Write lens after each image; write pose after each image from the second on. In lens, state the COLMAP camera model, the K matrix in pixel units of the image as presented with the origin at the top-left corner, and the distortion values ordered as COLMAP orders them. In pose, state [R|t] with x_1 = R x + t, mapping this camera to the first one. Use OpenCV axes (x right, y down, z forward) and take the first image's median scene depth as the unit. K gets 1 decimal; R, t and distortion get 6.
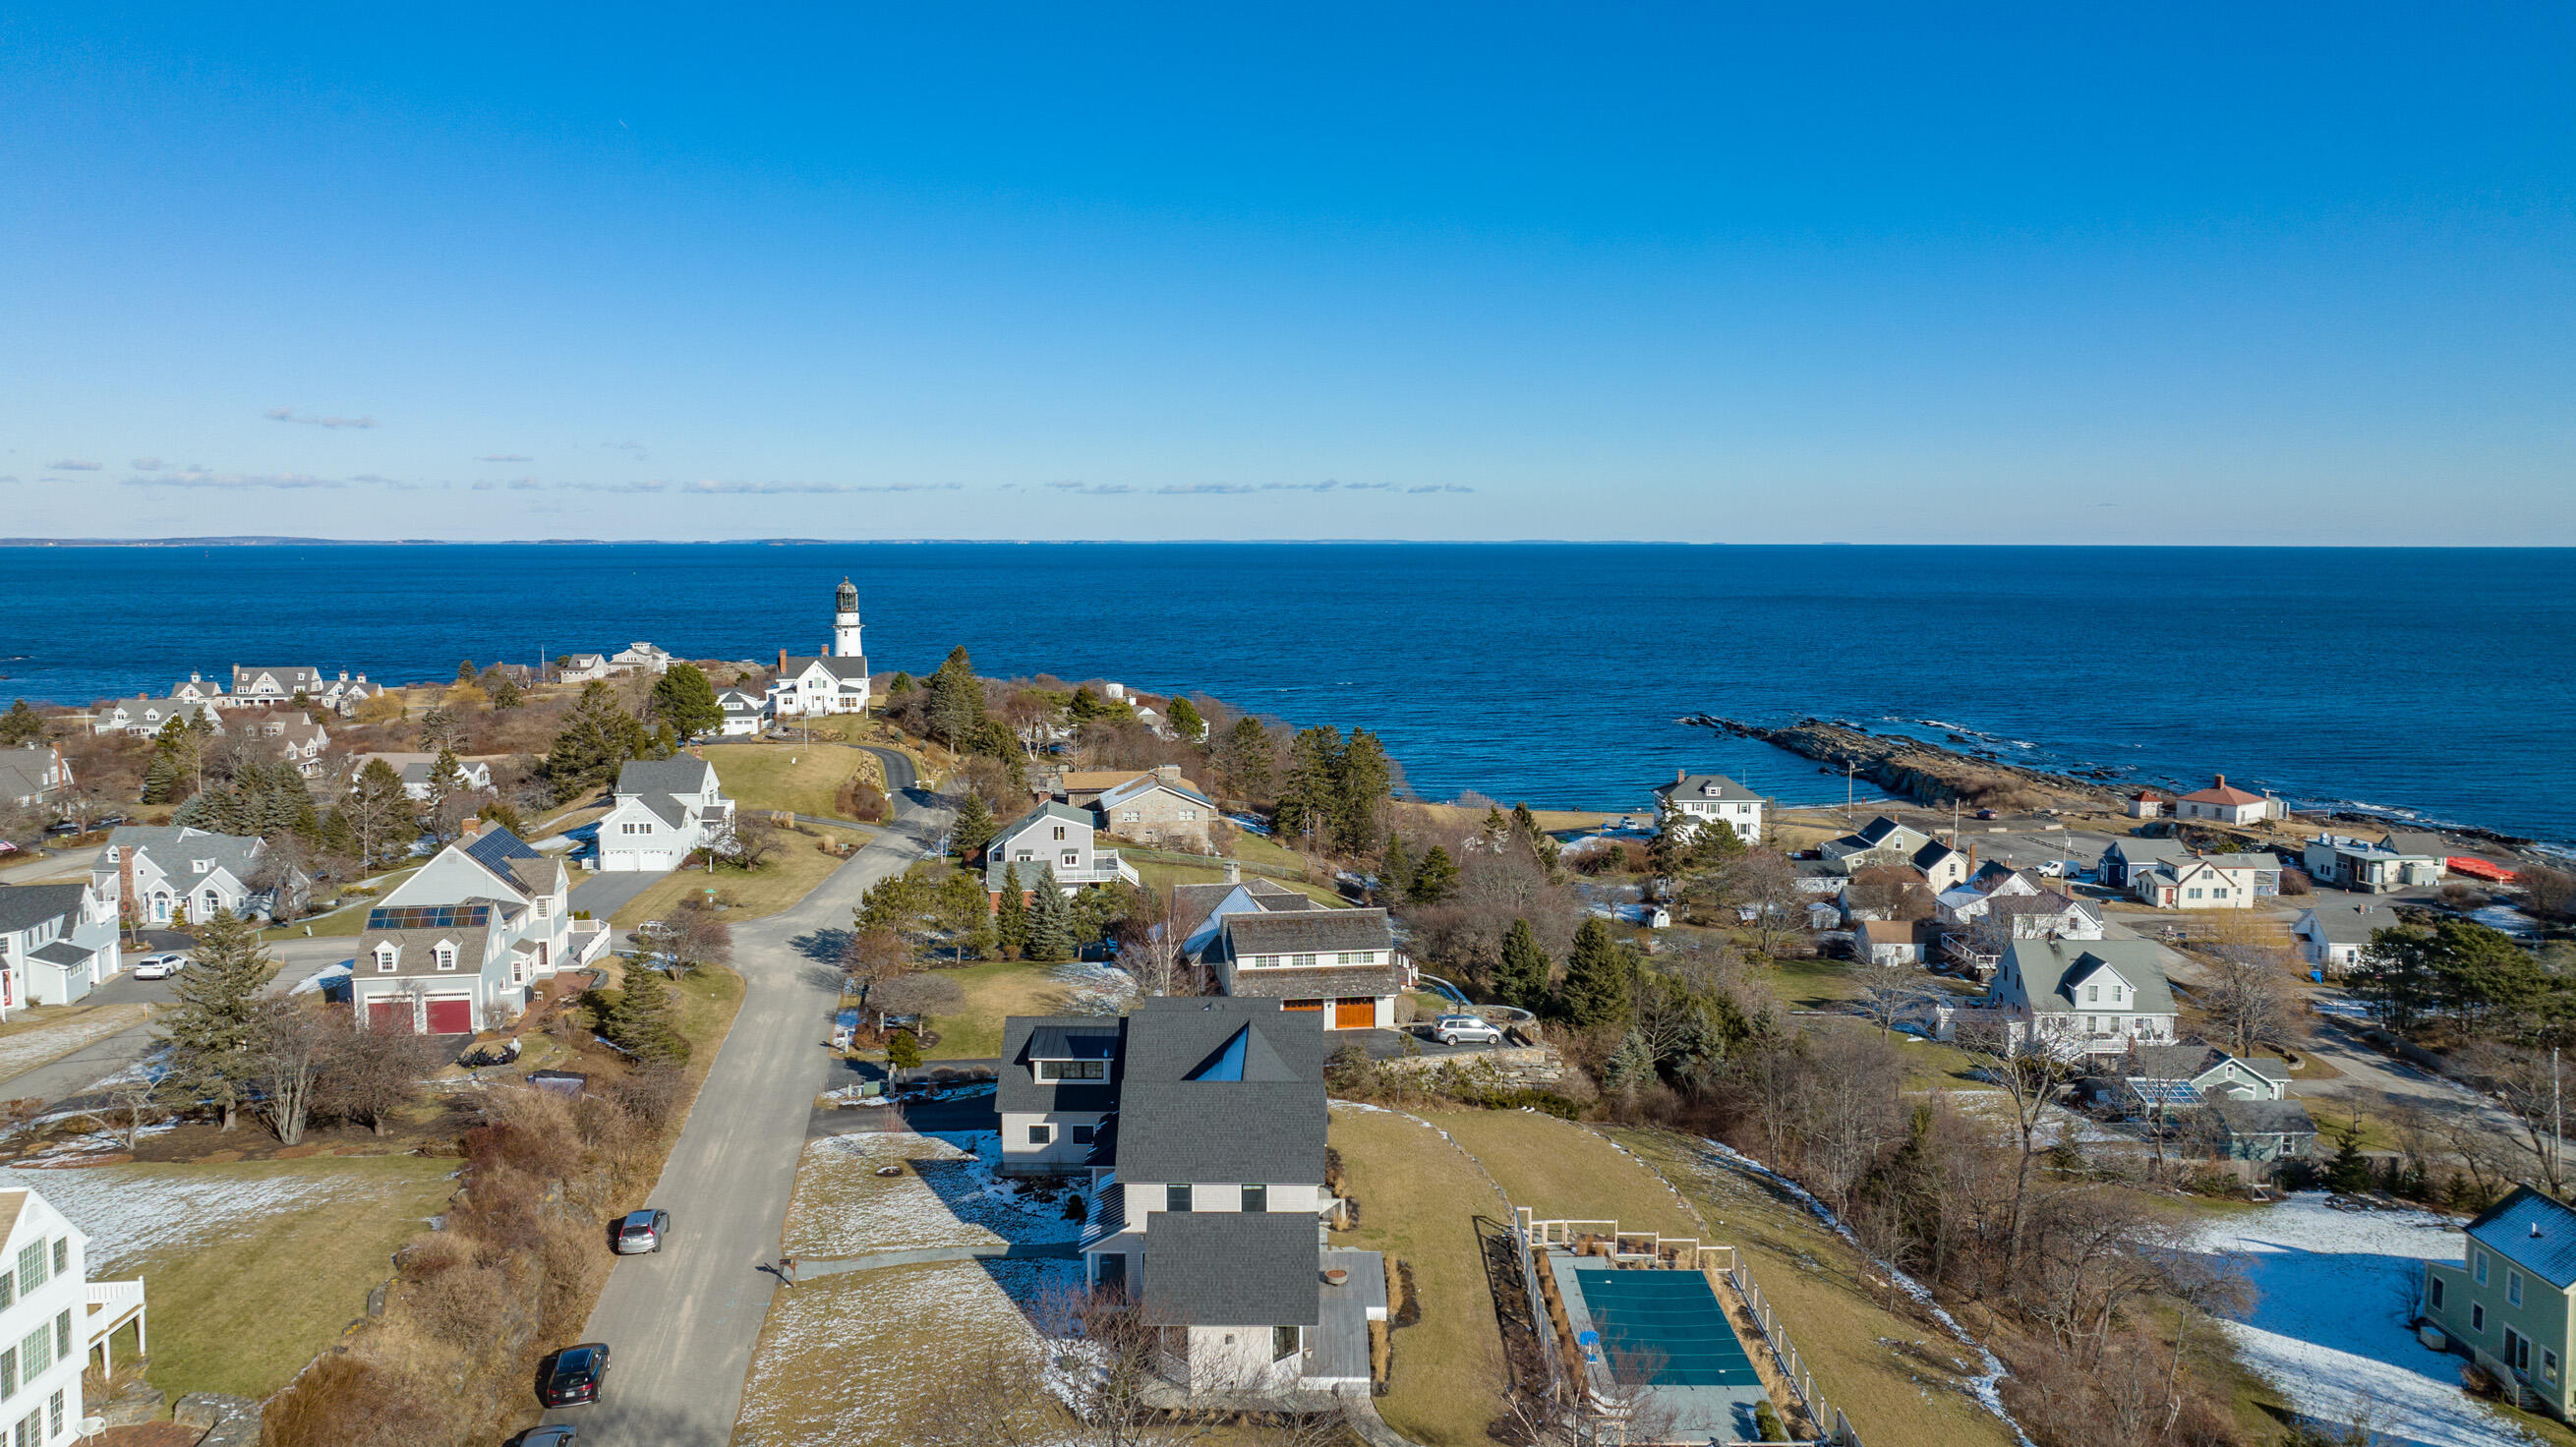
lens RADIAL K [[1824.5, 0, 1294.5], [0, 1824.5, 719.7], [0, 0, 1]] dist [-0.012693, -0.003391]
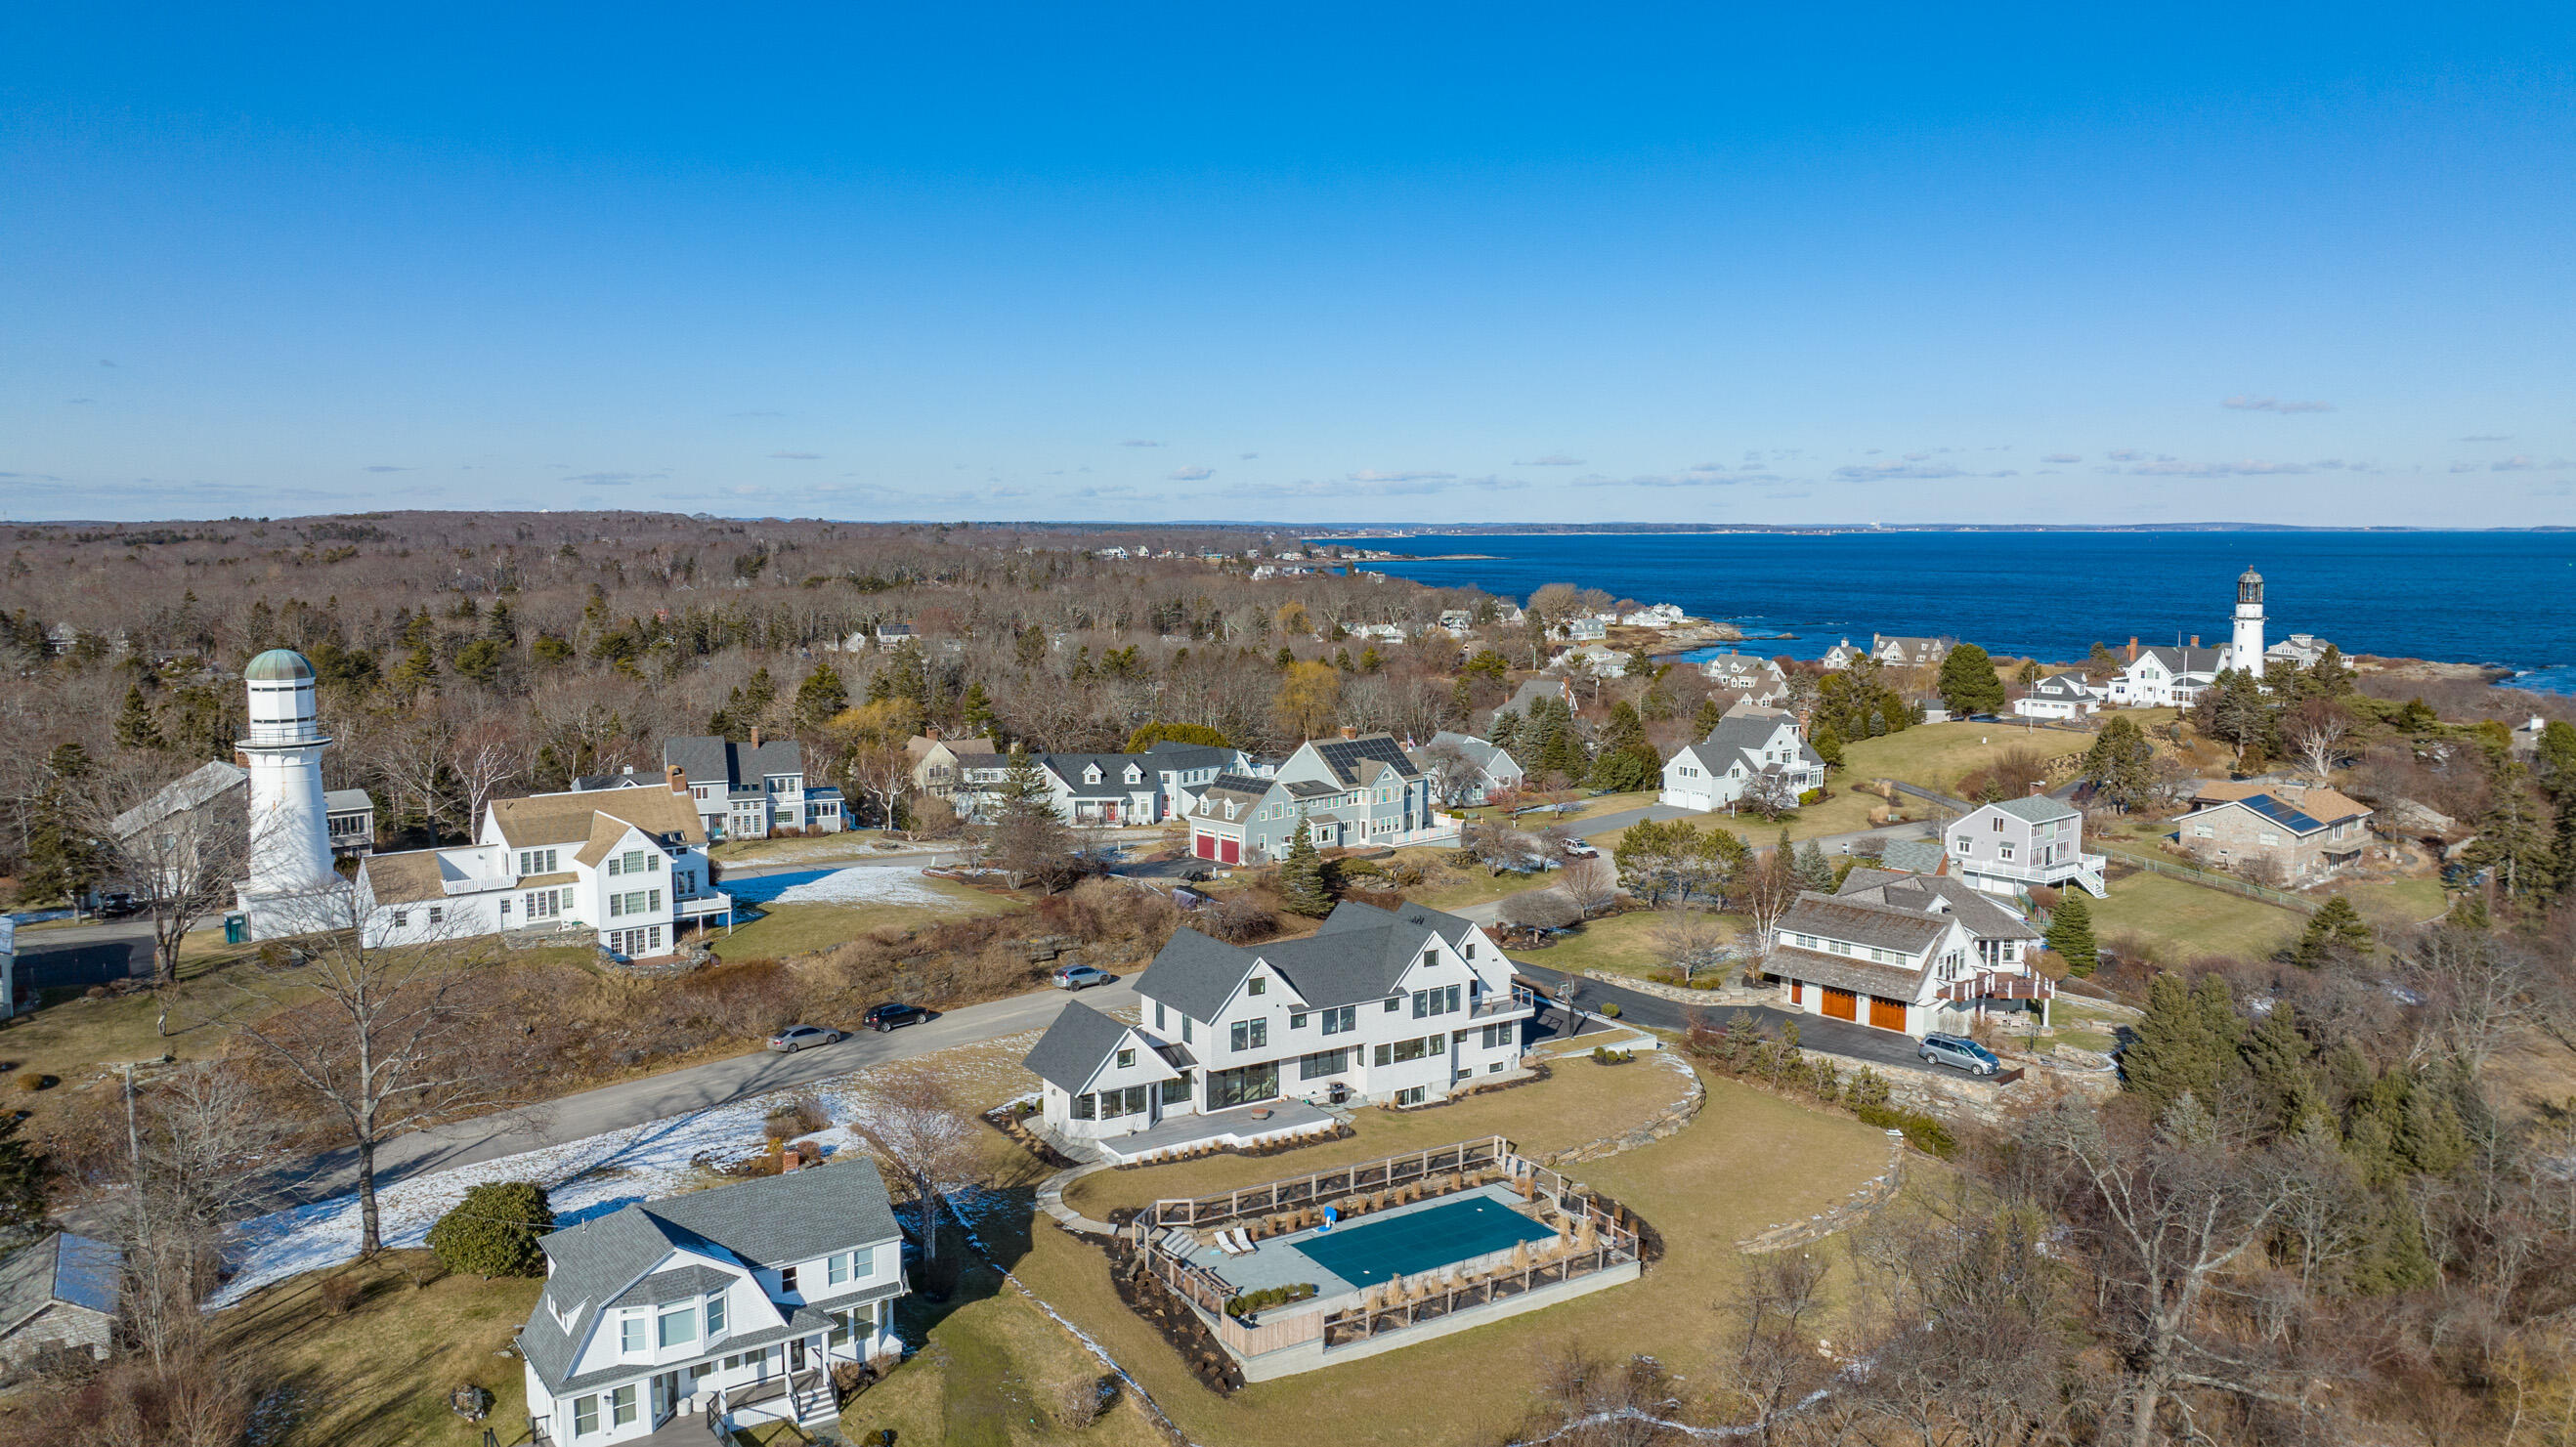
lens RADIAL K [[1824.5, 0, 1294.5], [0, 1824.5, 719.7], [0, 0, 1]] dist [-0.012693, -0.003391]
pose [[0.546726, 0.088323, -0.832640, 0.658602], [-0.082234, 0.995277, 0.051578, -0.018229], [0.833264, 0.040273, 0.551407, 0.202496]]
